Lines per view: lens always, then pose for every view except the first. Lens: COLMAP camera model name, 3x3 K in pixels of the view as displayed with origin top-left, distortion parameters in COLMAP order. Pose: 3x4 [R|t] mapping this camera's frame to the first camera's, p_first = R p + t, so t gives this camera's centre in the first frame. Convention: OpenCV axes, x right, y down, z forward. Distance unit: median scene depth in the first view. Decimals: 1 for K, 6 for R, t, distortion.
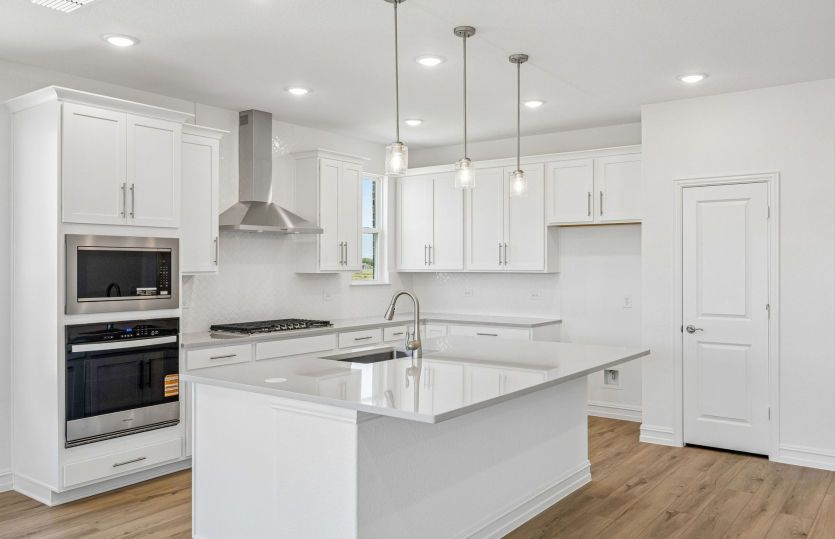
lens RADIAL K [[679.7, 0, 417.5], [0, 679.7, 269.5], [0, 0, 1]] dist [0.005878, 0.002686]
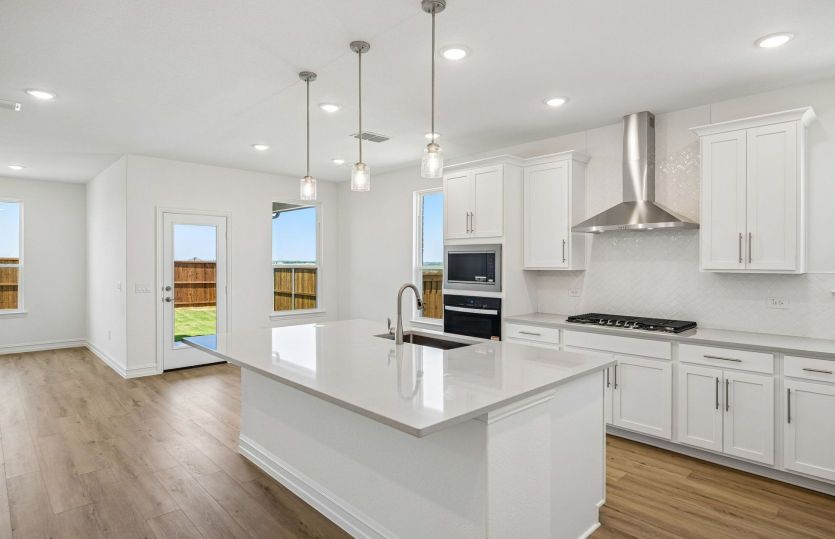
lens RADIAL K [[443.5, 0, 417.5], [0, 443.5, 269.5], [0, 0, 1]] dist [0.002247, 0.000444]
pose [[-0.150766, 0.009353, -0.988525, 0.624814], [-0.012214, 0.999861, 0.011323, 0.000824], [0.988494, 0.013781, -0.150631, 1.000357]]
